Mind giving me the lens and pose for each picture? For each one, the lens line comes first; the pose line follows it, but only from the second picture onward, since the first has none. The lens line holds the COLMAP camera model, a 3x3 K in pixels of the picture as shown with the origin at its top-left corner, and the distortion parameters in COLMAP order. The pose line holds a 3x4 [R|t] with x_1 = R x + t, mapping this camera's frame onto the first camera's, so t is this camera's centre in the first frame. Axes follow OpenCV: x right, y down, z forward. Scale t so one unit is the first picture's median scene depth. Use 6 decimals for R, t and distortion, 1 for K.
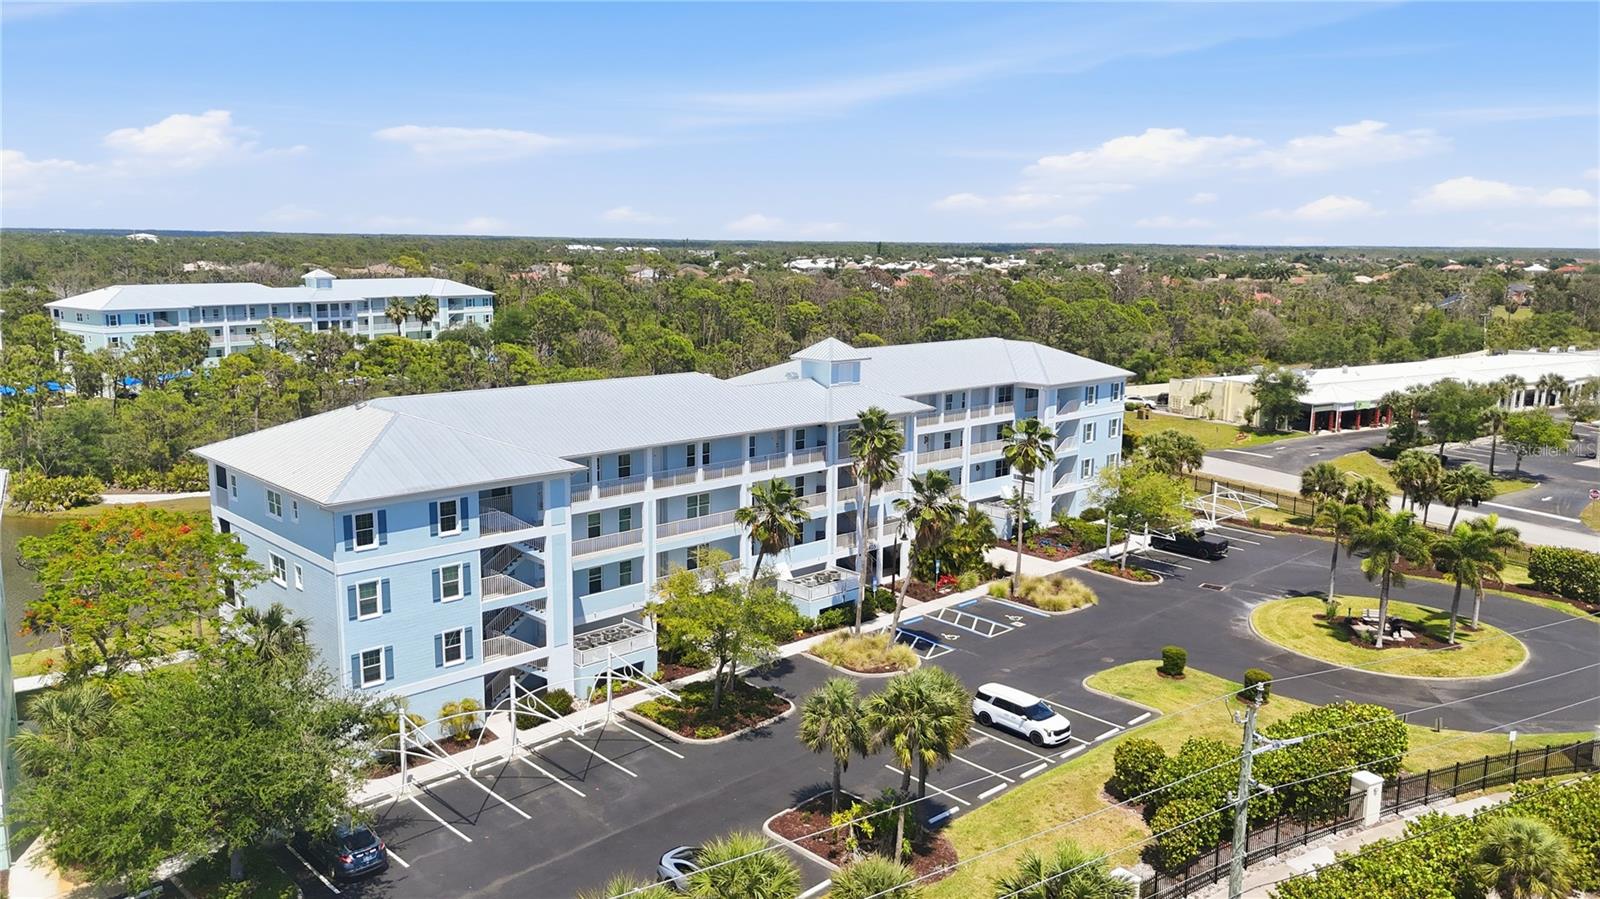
lens RADIAL K [[1179.4, 0, 800.0], [0, 1179.4, 449.5], [0, 0, 1]] dist [0.086488, -0.087562]
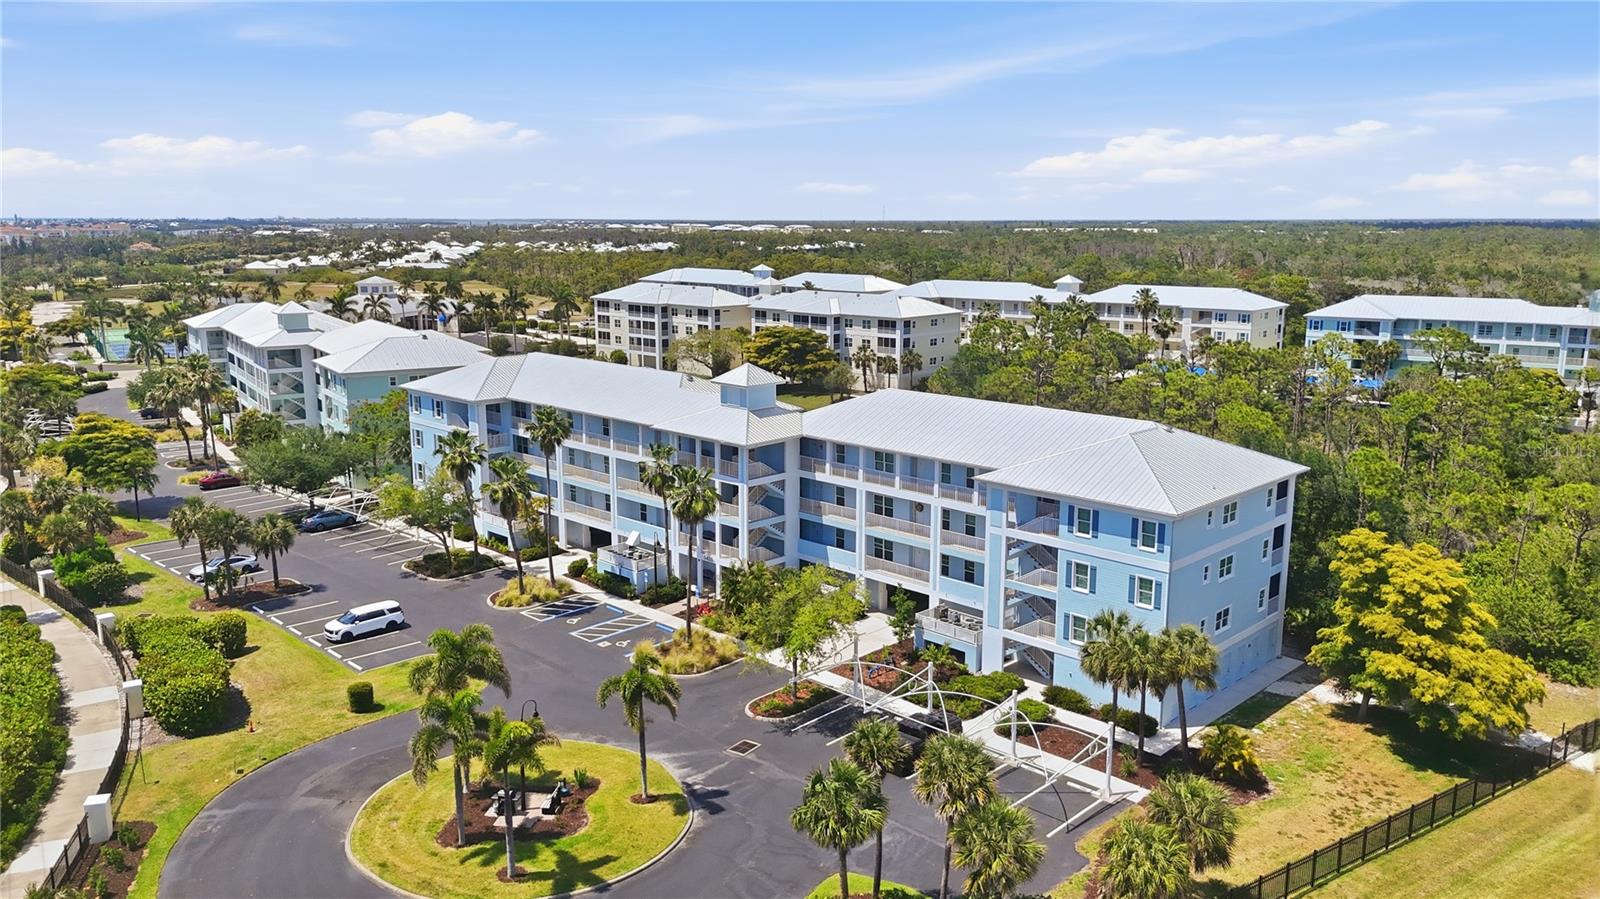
lens RADIAL K [[1179.4, 0, 800.0], [0, 1179.4, 449.5], [0, 0, 1]] dist [0.086488, -0.087562]
pose [[0.027914, 0.178595, -0.983527, 1.150836], [-0.176245, 0.969375, 0.171023, -0.220827], [0.983950, 0.168567, 0.058536, 1.051513]]
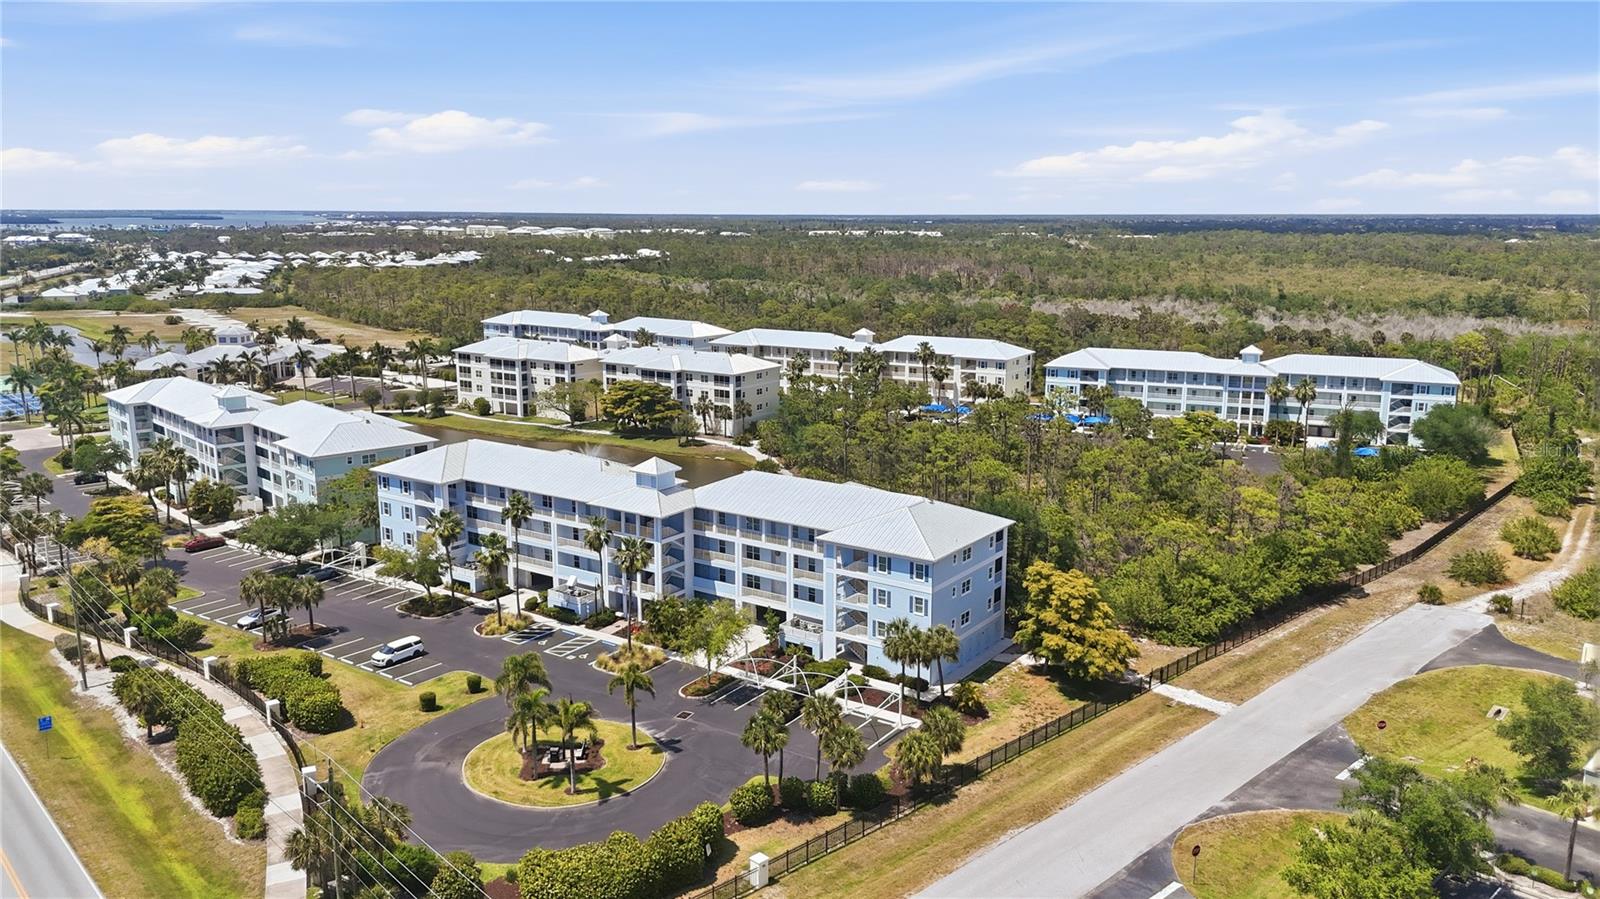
lens RADIAL K [[1182.6, 0, 800.0], [0, 1182.6, 449.5], [0, 0, 1]] dist [0.134815, -0.221727]
pose [[0.196524, 0.181833, -0.963491, 1.645541], [-0.172636, 0.973719, 0.148551, -0.388068], [0.965181, 0.137140, 0.222750, 0.881792]]
